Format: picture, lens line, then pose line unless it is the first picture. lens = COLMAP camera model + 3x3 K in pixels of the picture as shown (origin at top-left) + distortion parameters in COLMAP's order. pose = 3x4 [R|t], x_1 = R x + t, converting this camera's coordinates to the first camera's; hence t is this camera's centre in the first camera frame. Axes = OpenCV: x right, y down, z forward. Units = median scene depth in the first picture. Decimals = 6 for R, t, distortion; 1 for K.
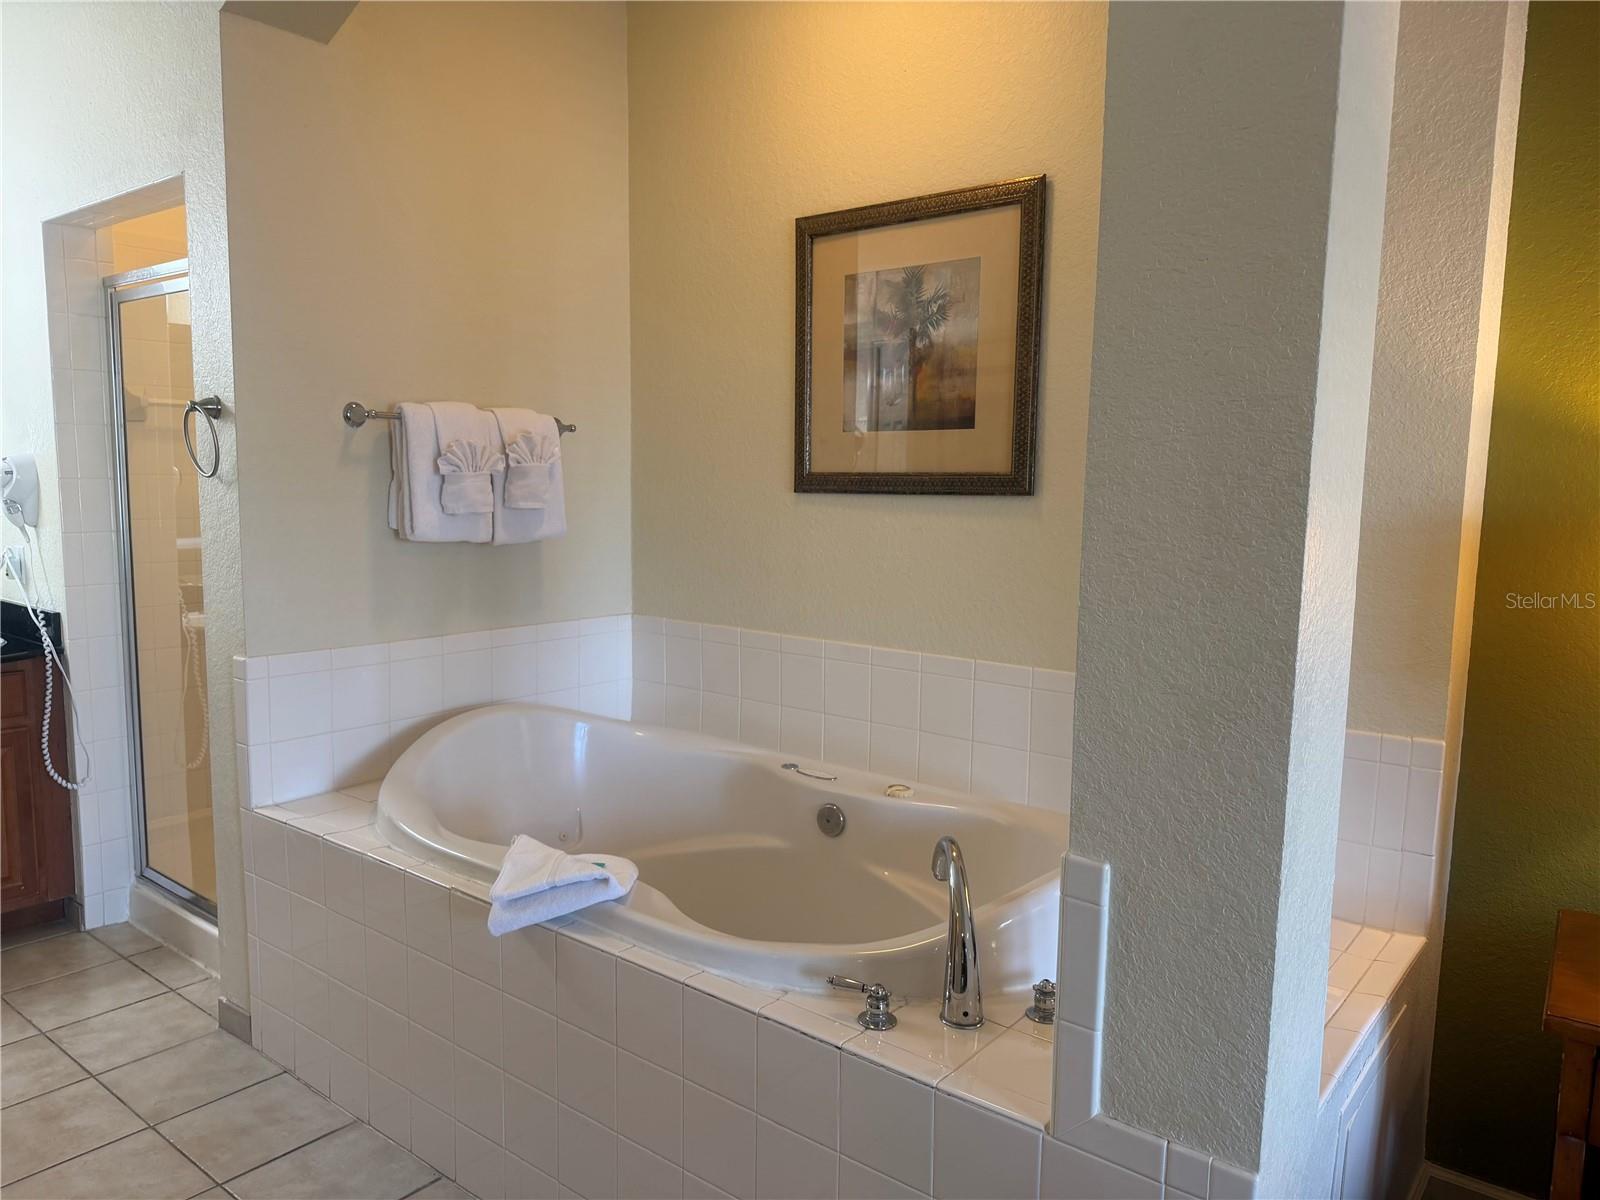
lens RADIAL K [[1127.8, 0, 800.0], [0, 1127.8, 600.0], [0, 0, 1]] dist [0.028378, -0.042365]
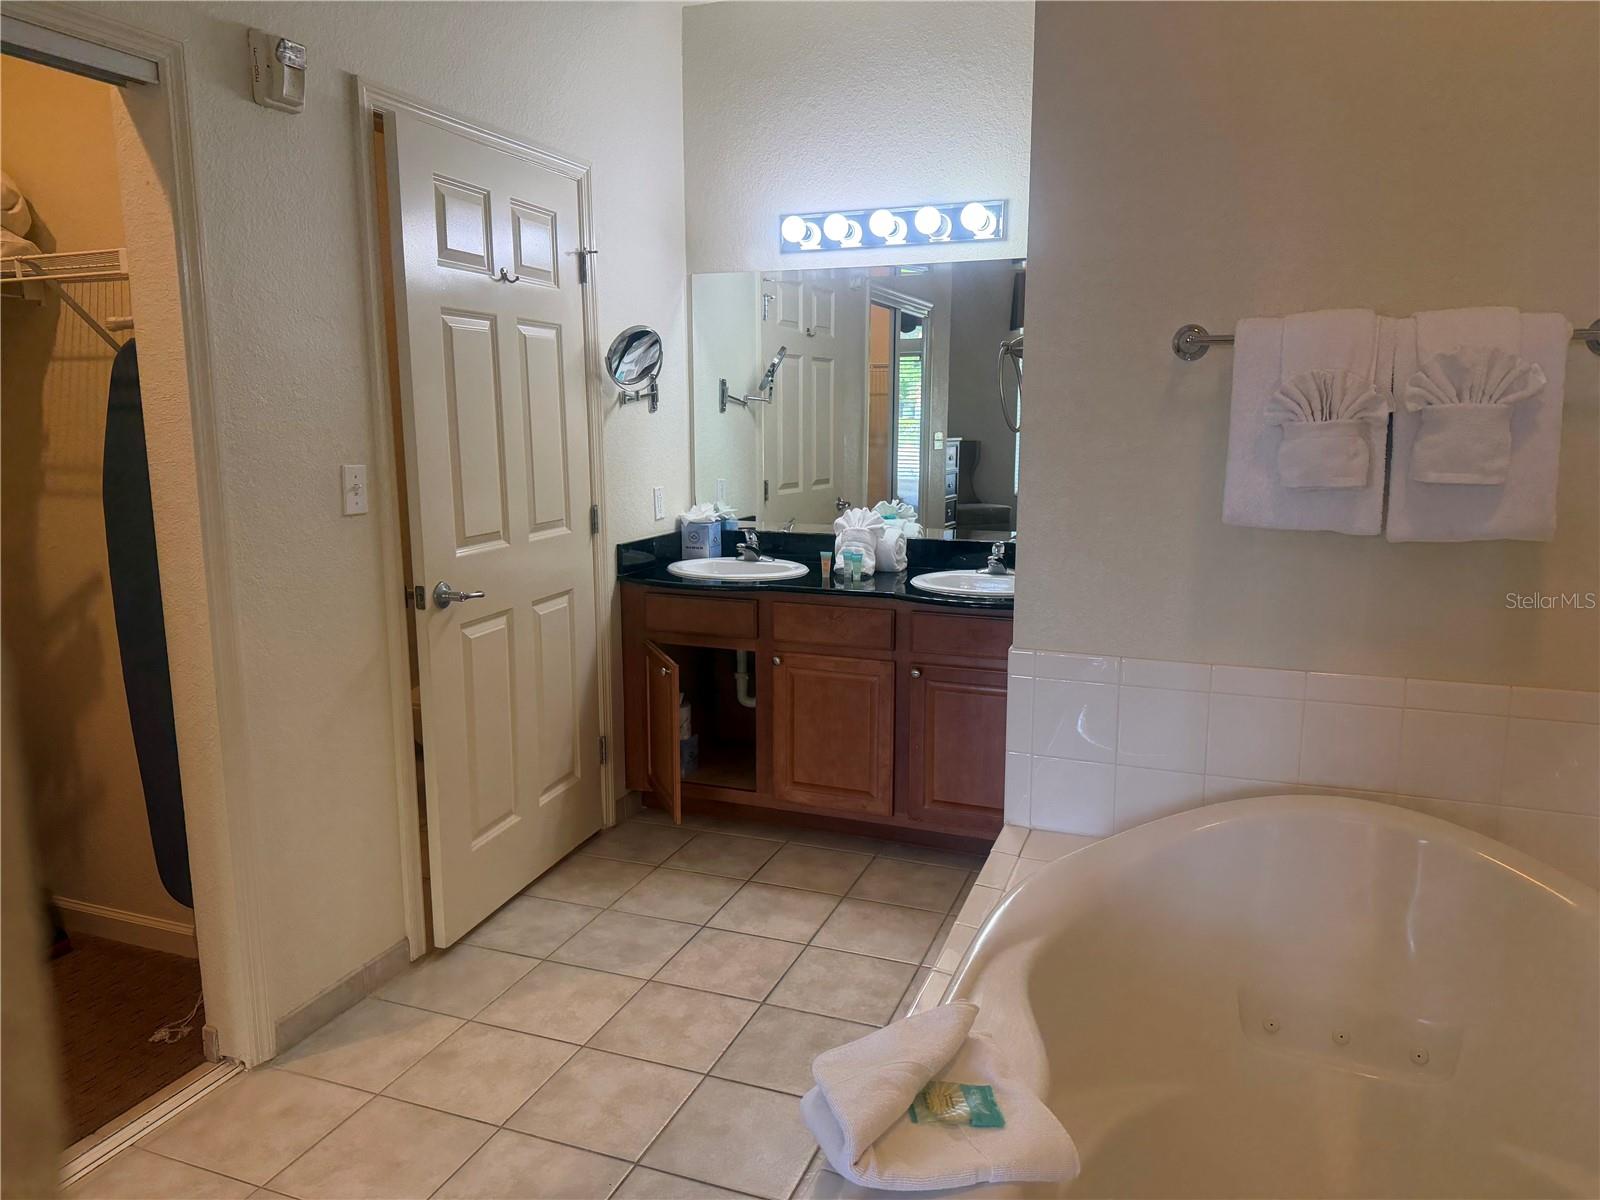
lens RADIAL K [[1127.8, 0, 800.0], [0, 1127.8, 600.0], [0, 0, 1]] dist [0.028378, -0.042365]
pose [[0.205854, 0.140080, -0.968505, 0.264027], [-0.104071, 0.987223, 0.120667, -0.060820], [0.973033, 0.075953, 0.217802, 0.588570]]
